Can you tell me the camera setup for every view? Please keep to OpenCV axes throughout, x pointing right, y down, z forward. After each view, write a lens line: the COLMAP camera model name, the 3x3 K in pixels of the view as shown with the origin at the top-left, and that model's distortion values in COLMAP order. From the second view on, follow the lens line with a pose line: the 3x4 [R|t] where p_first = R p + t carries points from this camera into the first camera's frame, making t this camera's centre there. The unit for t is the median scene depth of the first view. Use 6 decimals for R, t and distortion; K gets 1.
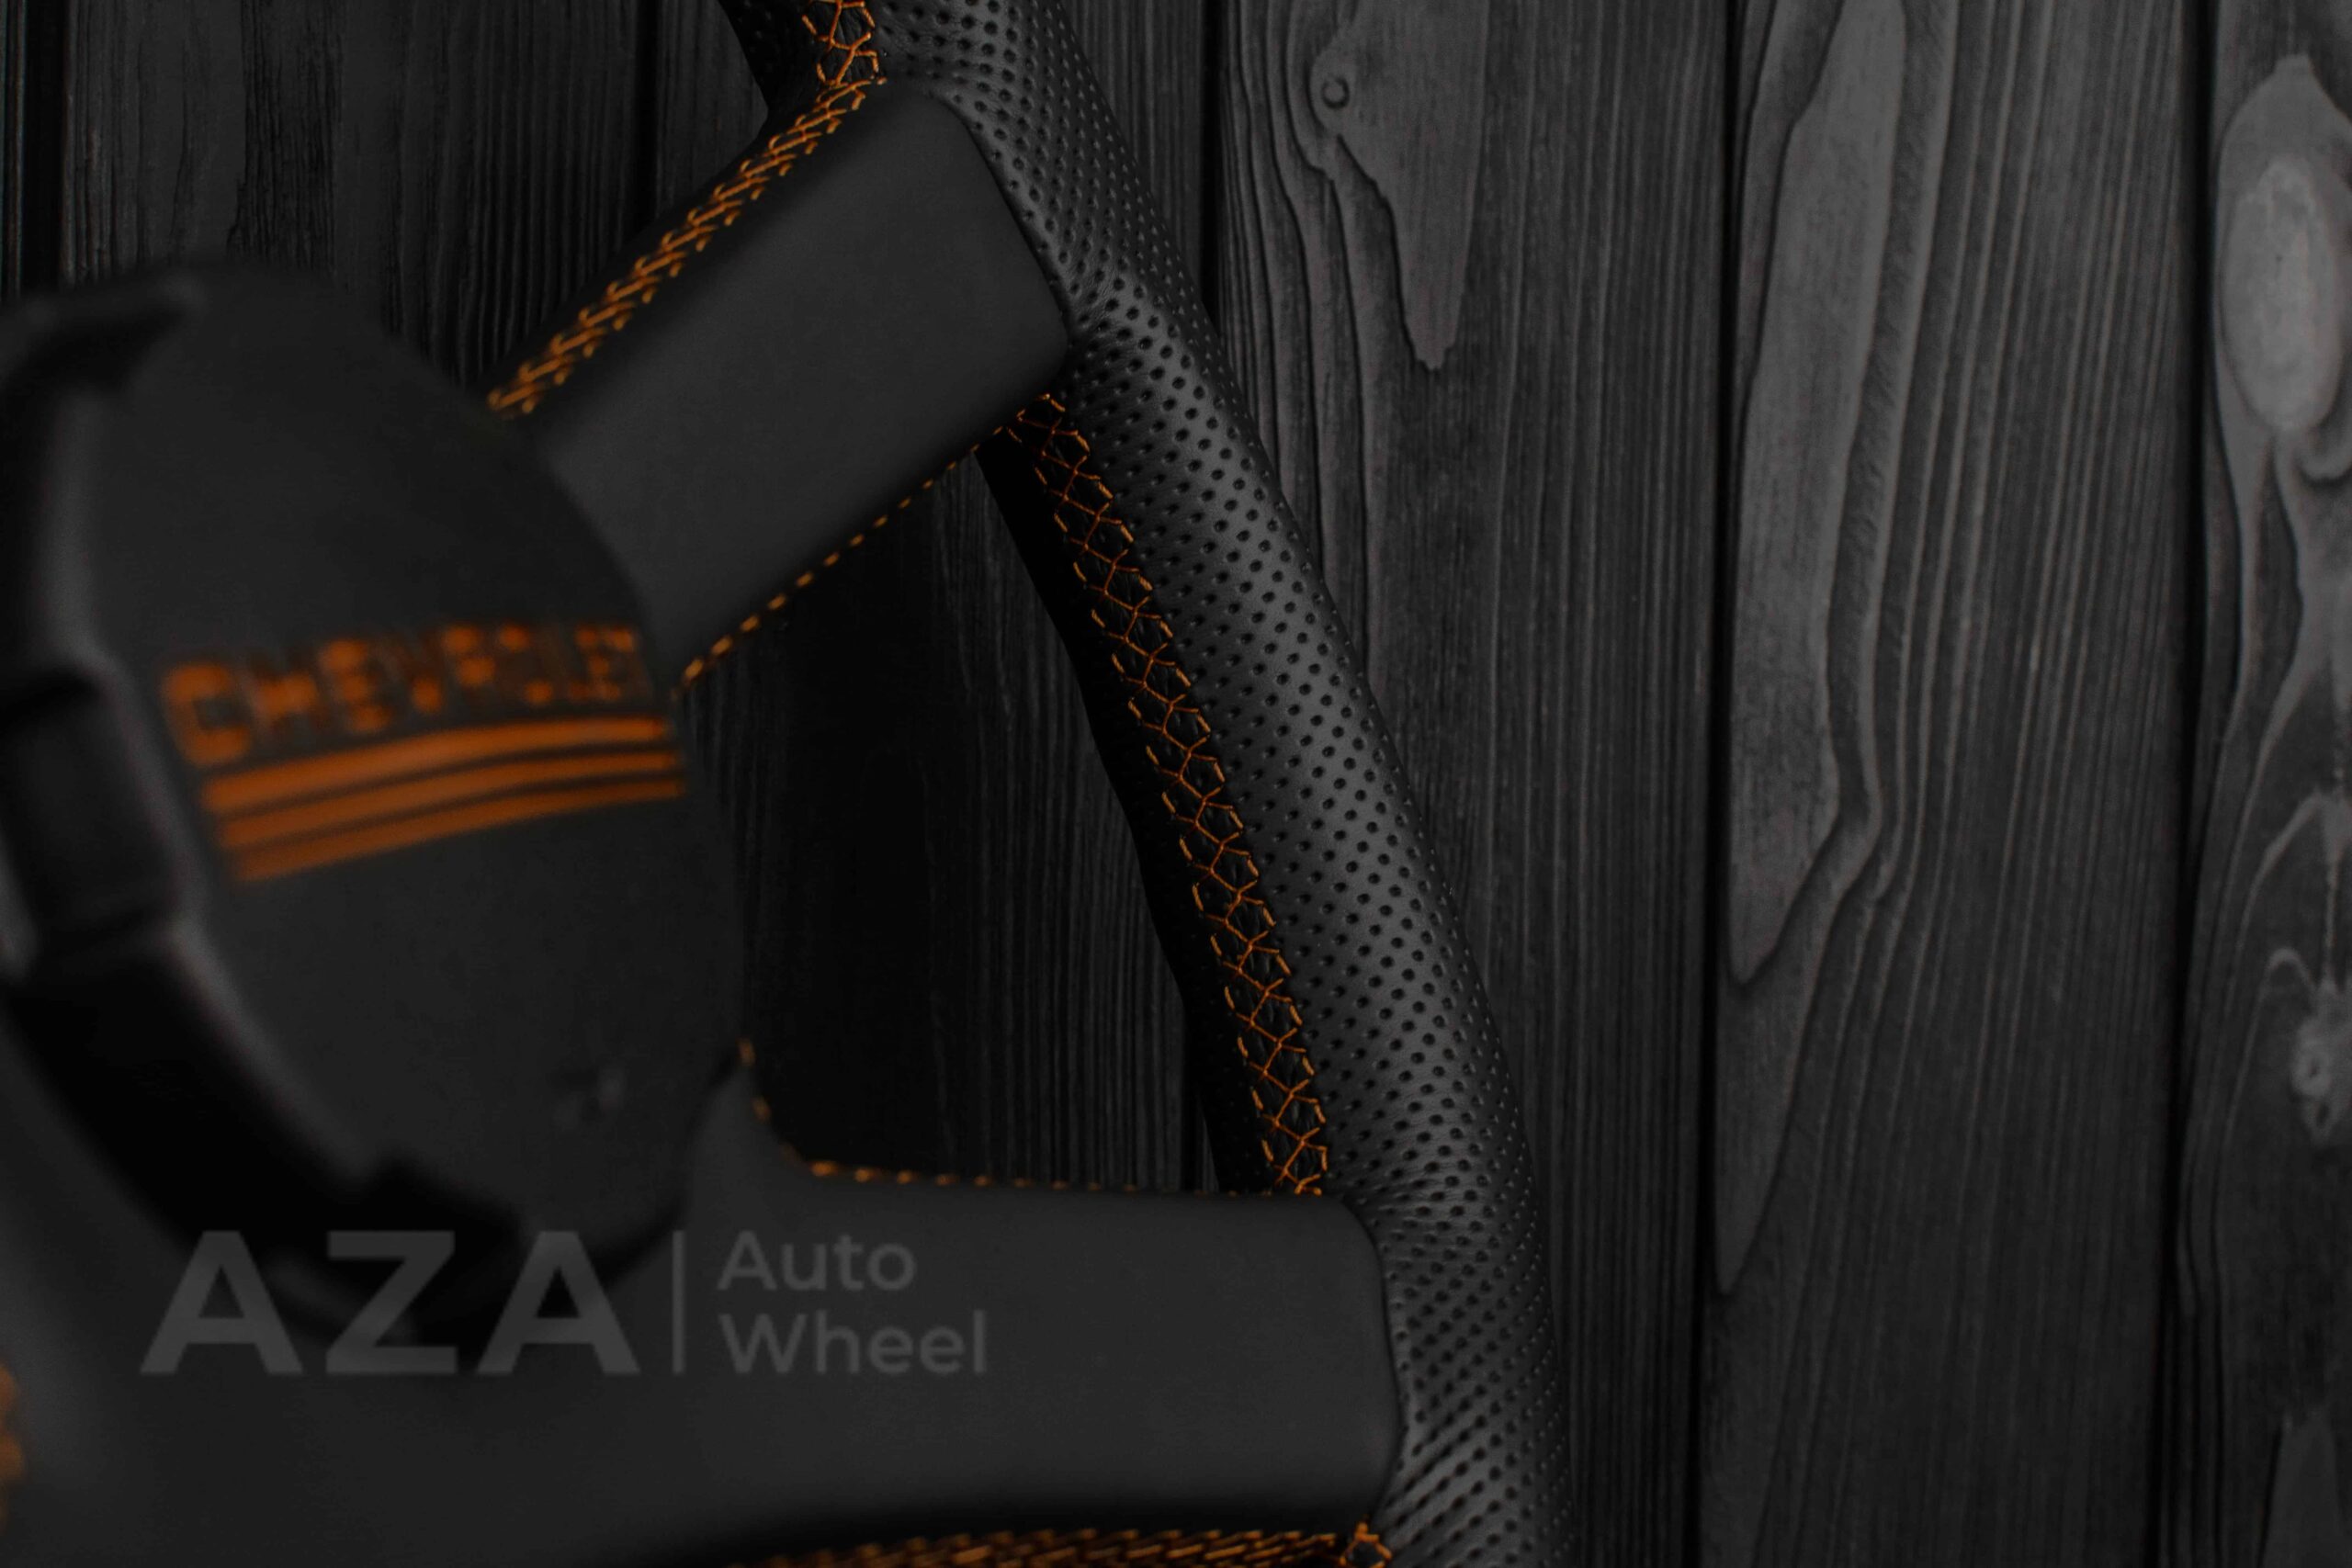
lens RADIAL K [[3601.9, 0, 1176.0], [0, 3601.9, 784.0], [0, 0, 1]] dist [-0.215266, 0.191458]
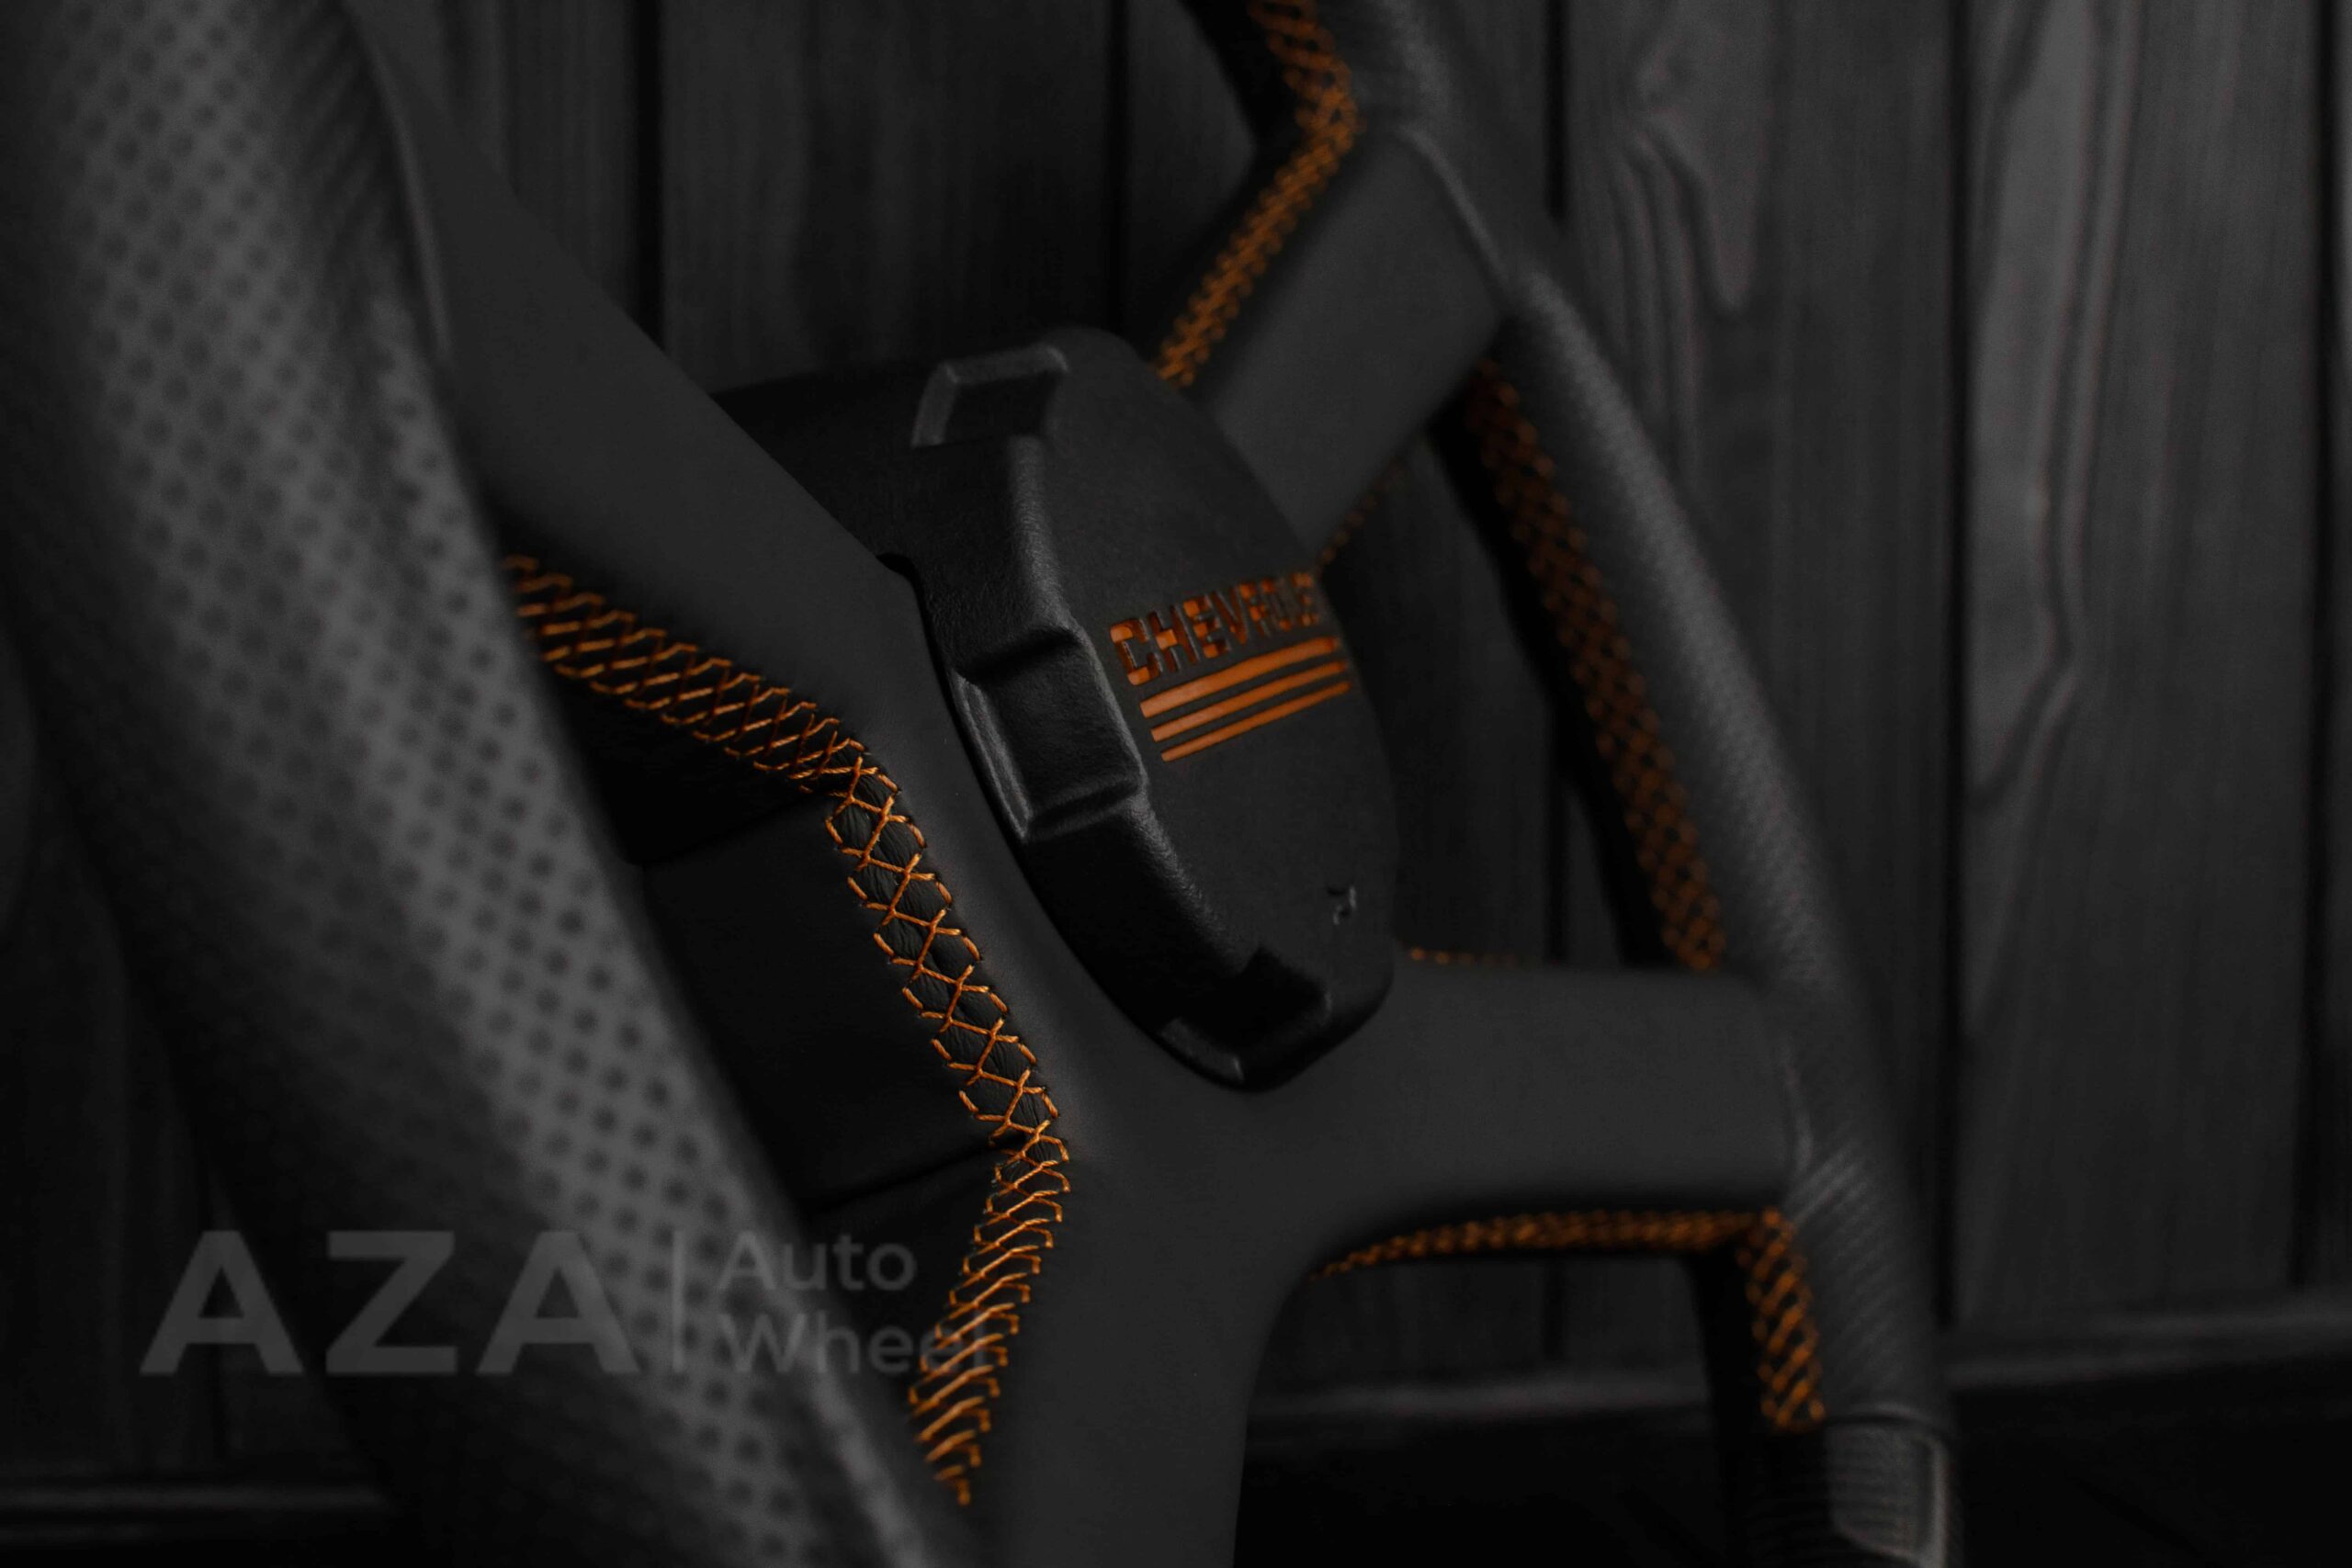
lens RADIAL K [[3601.9, 0, 1176.0], [0, 3601.9, 784.0], [0, 0, 1]] dist [-0.215266, 0.191458]
pose [[0.999539, -0.030317, 0.001675, -0.130210], [0.030198, 0.998330, 0.049250, -0.019519], [-0.003165, -0.049176, 0.998785, -0.255134]]
